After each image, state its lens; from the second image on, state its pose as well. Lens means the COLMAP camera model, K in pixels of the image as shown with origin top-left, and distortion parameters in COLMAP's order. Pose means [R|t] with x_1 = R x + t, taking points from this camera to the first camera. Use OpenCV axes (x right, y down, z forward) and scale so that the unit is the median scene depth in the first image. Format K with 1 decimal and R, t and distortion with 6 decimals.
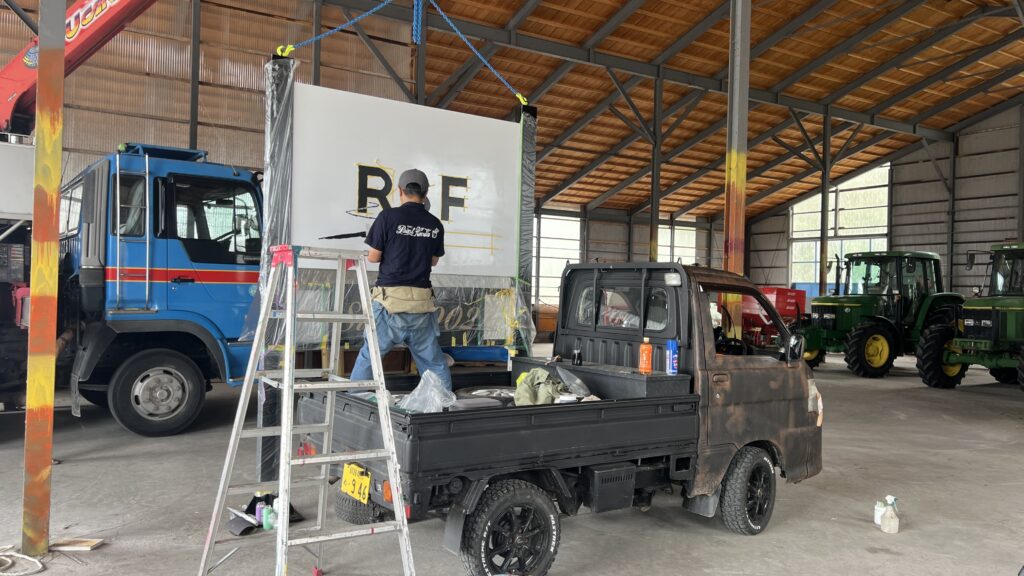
lens RADIAL K [[759.3, 0, 506.1], [0, 759.3, 292.0], [0, 0, 1]] dist [0.034337, -0.046135]
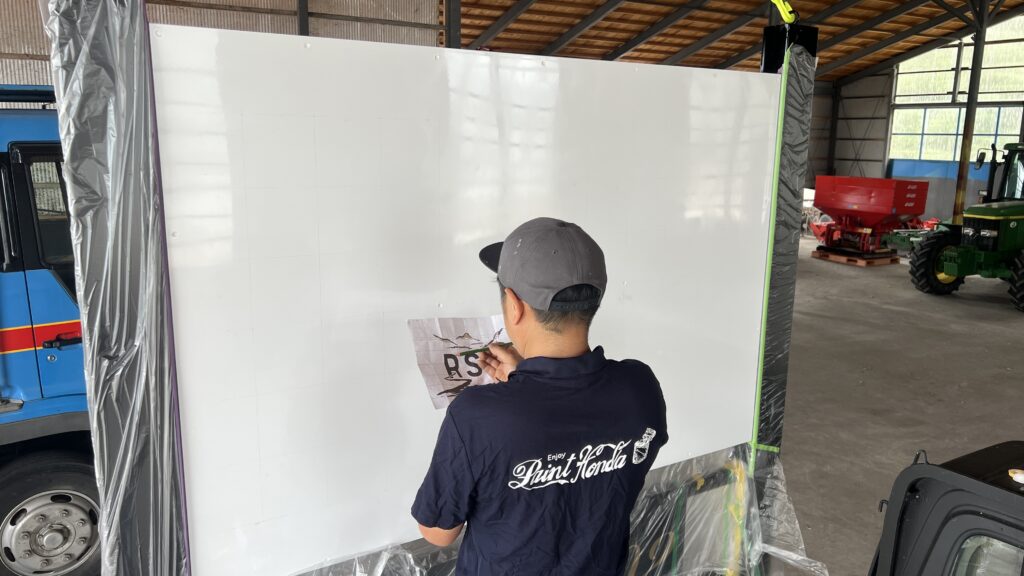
lens RADIAL K [[759.3, 0, 514.6], [0, 759.3, 285.8], [0, 0, 1]] dist [0.034337, -0.046135]
pose [[0.999859, -0.012521, -0.011155, -0.057257], [0.014498, 0.979708, 0.199905, -0.094863], [0.008425, -0.200039, 0.979752, 0.284100]]
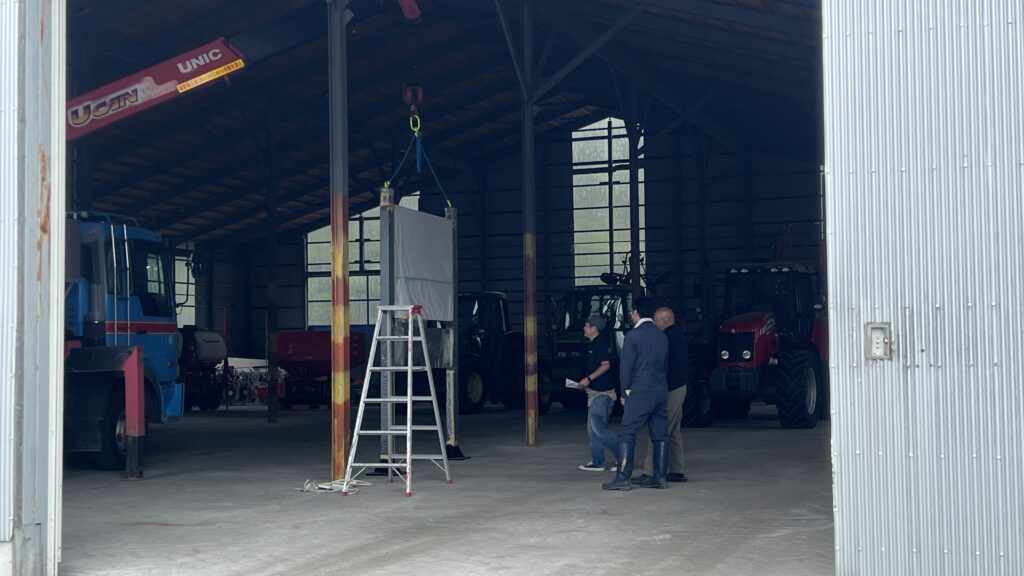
lens RADIAL K [[1396.2, 0, 511.5], [0, 1396.2, 288.5], [0, 0, 1]] dist [0.318384, 0.000000]
pose [[0.773339, -0.004000, 0.633980, -0.816364], [0.030808, 0.999036, -0.031277, 0.003160], [-0.633244, 0.043720, 0.772716, -0.617114]]
